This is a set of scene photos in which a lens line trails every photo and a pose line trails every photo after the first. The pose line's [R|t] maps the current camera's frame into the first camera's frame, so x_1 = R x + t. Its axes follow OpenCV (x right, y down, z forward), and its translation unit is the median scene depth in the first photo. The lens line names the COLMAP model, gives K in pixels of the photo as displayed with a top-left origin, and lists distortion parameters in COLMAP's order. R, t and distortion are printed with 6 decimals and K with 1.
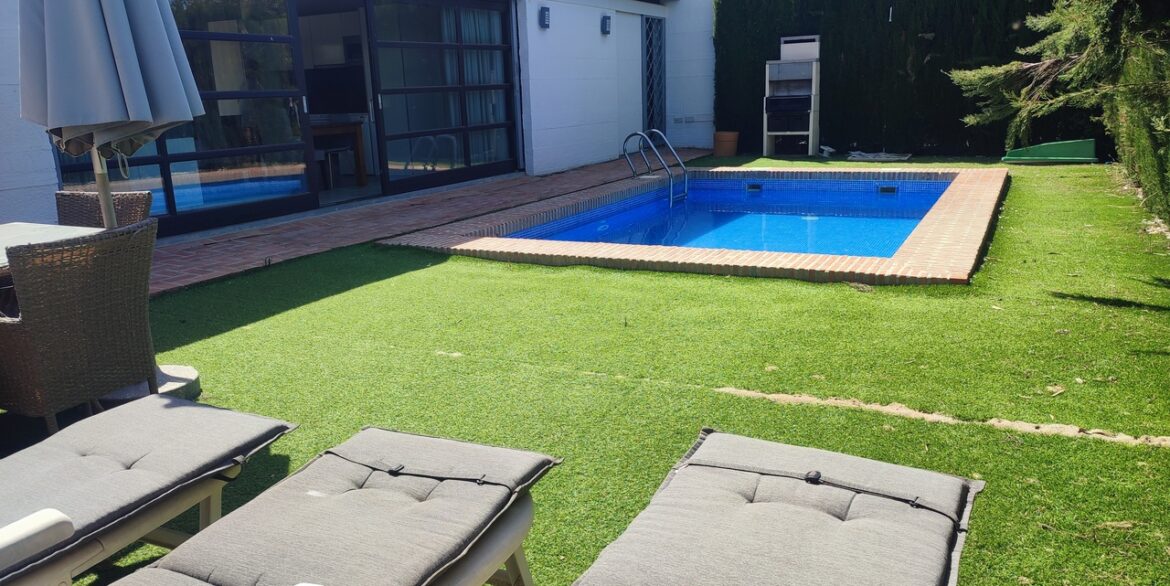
lens RADIAL K [[838.6, 0, 585.6], [0, 838.6, 292.3], [0, 0, 1]] dist [0.007571, -0.008648]
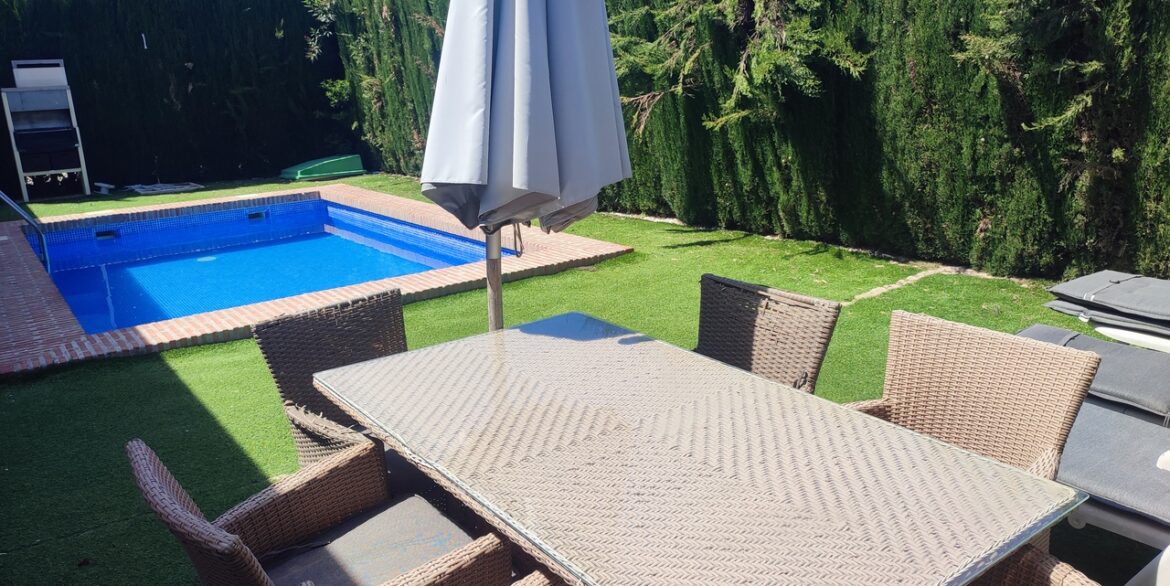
lens RADIAL K [[838.6, 0, 585.4], [0, 838.6, 294.0], [0, 0, 1]] dist [0.007571, -0.008648]
pose [[0.429372, -0.208609, 0.878705, -0.311245], [0.229512, 0.966219, 0.117237, -0.045939], [-0.873478, 0.151335, 0.462746, 0.149982]]
